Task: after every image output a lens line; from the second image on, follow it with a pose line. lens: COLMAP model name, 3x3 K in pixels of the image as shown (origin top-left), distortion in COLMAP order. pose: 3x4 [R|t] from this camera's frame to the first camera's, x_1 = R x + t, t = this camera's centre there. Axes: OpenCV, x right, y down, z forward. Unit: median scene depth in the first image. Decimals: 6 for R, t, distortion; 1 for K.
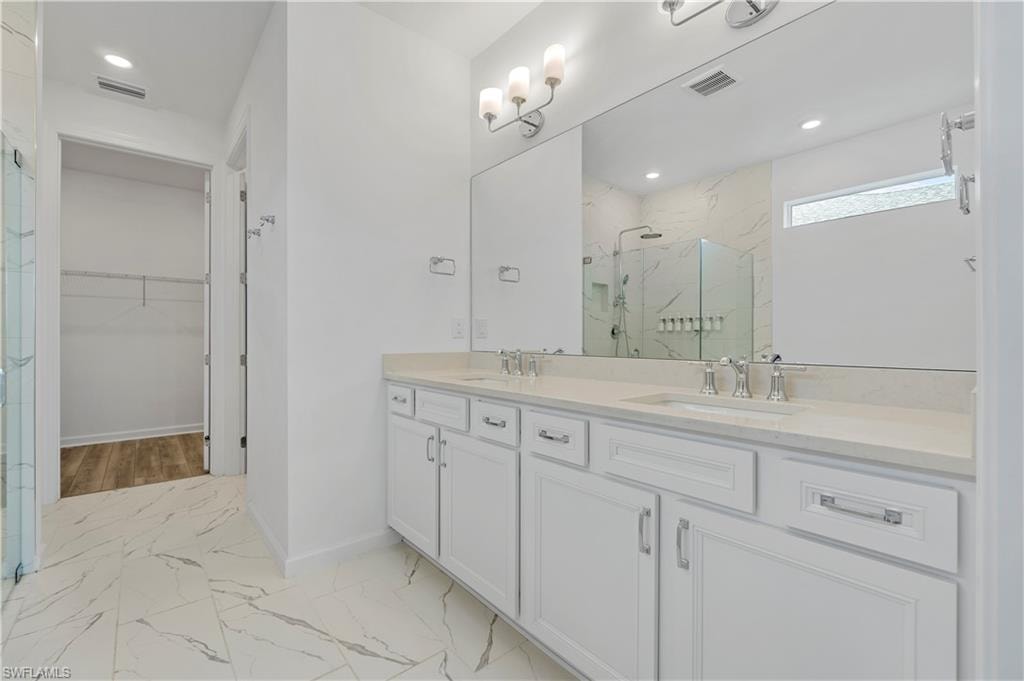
lens RADIAL K [[433.0, 0, 511.2], [0, 433.0, 339.1], [0, 0, 1]] dist [-0.012287, 0.001177]
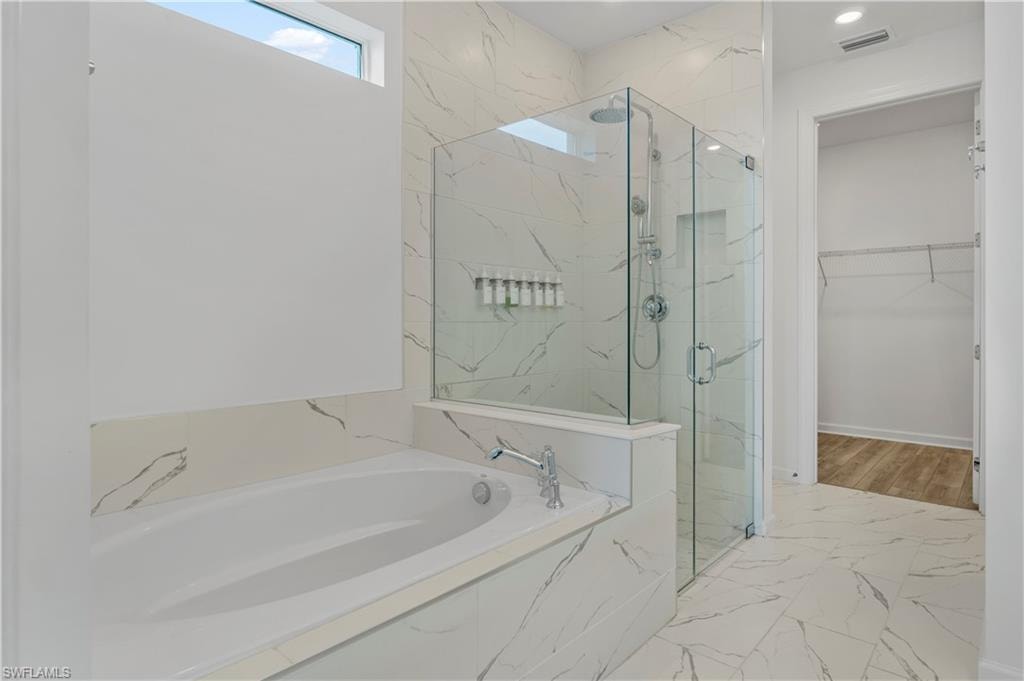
lens RADIAL K [[566.4, 0, 500.5], [0, 566.4, 324.2], [0, 0, 1]] dist [-0.007200, -0.001498]
pose [[0.114133, 0.006429, -0.993445, 0.220107], [-0.002118, 0.999978, 0.006227, -0.004944], [0.993463, 0.001393, 0.114144, 0.151286]]
